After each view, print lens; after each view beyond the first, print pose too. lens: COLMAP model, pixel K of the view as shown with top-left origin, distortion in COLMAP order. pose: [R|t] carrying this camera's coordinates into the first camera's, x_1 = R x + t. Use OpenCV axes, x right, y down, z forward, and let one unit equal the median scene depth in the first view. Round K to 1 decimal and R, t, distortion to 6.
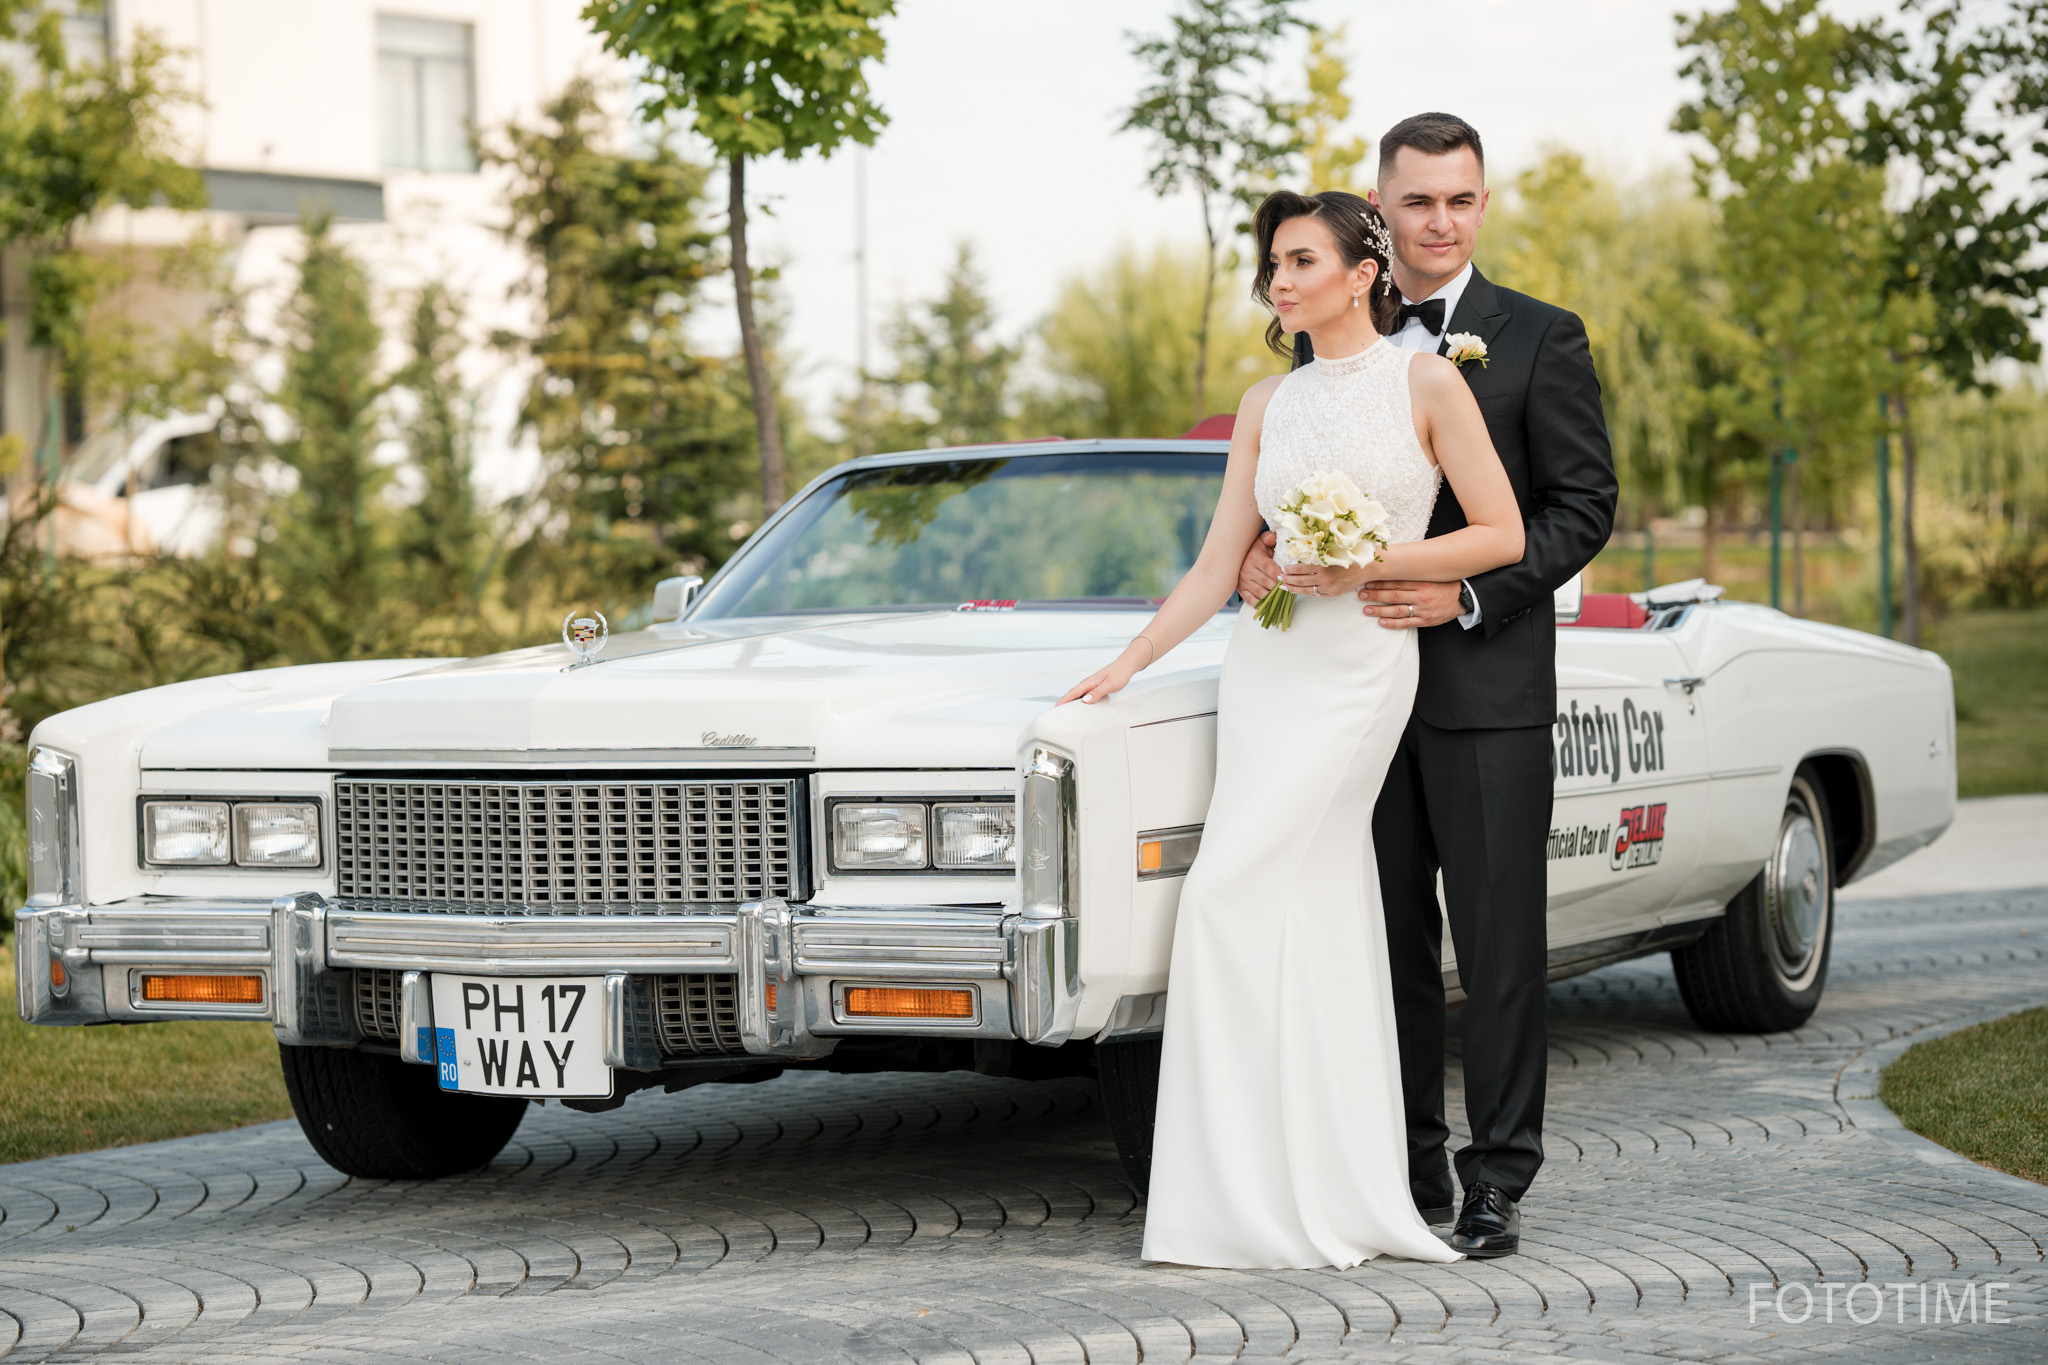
lens RADIAL K [[5015.6, 0, 1024.0], [0, 5015.6, 682.5], [0, 0, 1]] dist [0.897188, 0.614246]
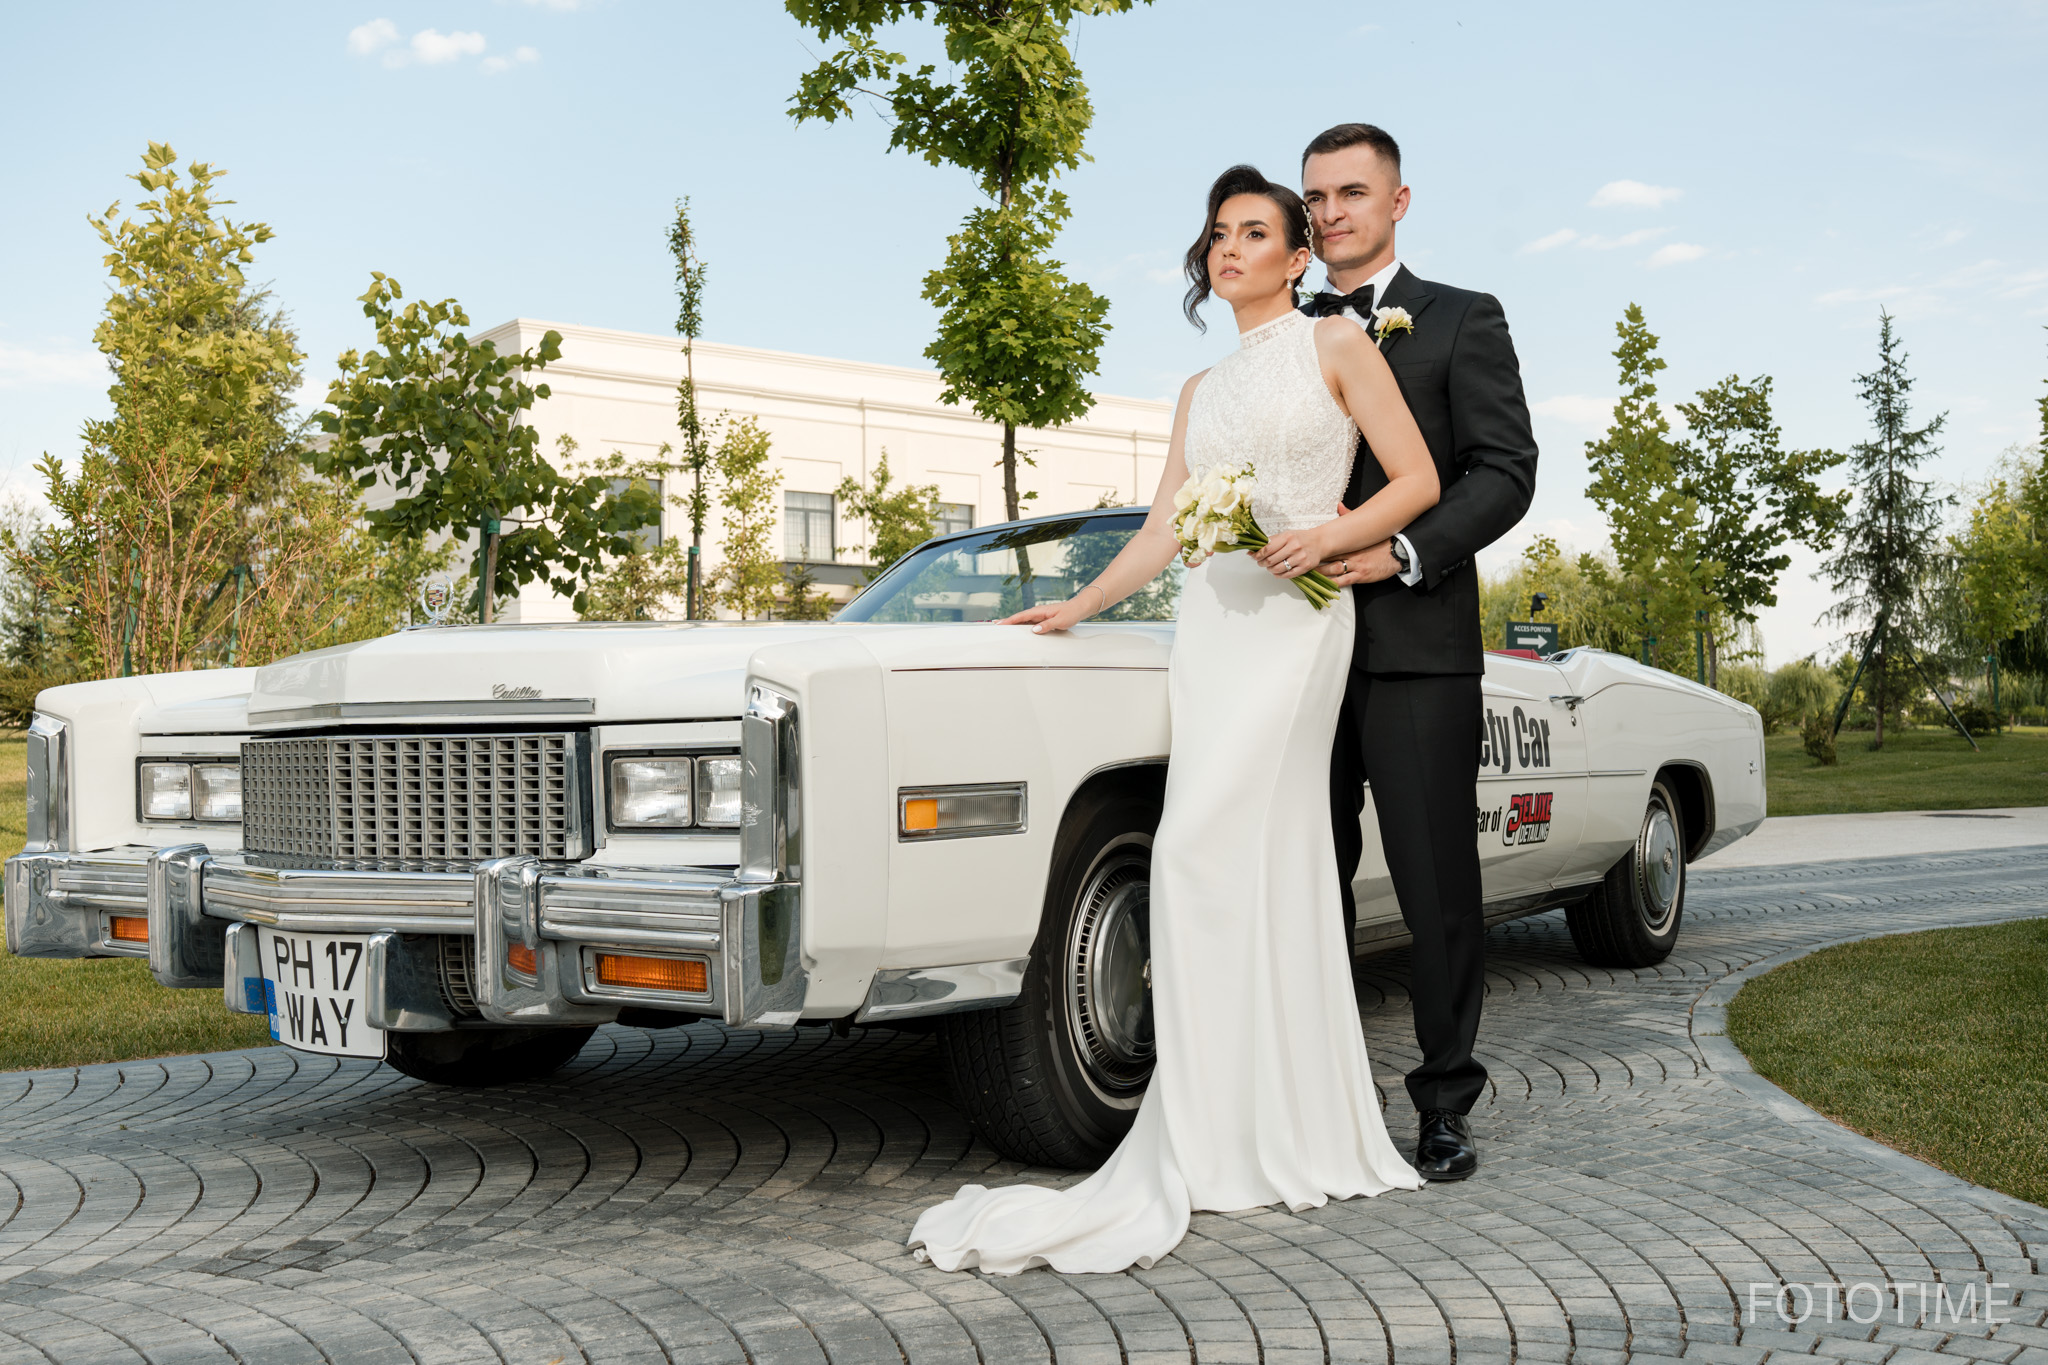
lens RADIAL K [[1833.3, 0, 1023.6], [0, 1833.3, 659.0], [0, 0, 1]] dist [0.039964, 0.004477]
pose [[0.983463, -0.006007, -0.181010, 0.081427], [-0.006442, 0.997657, -0.068108, 0.022854], [0.180995, 0.068148, 0.981120, 0.534738]]
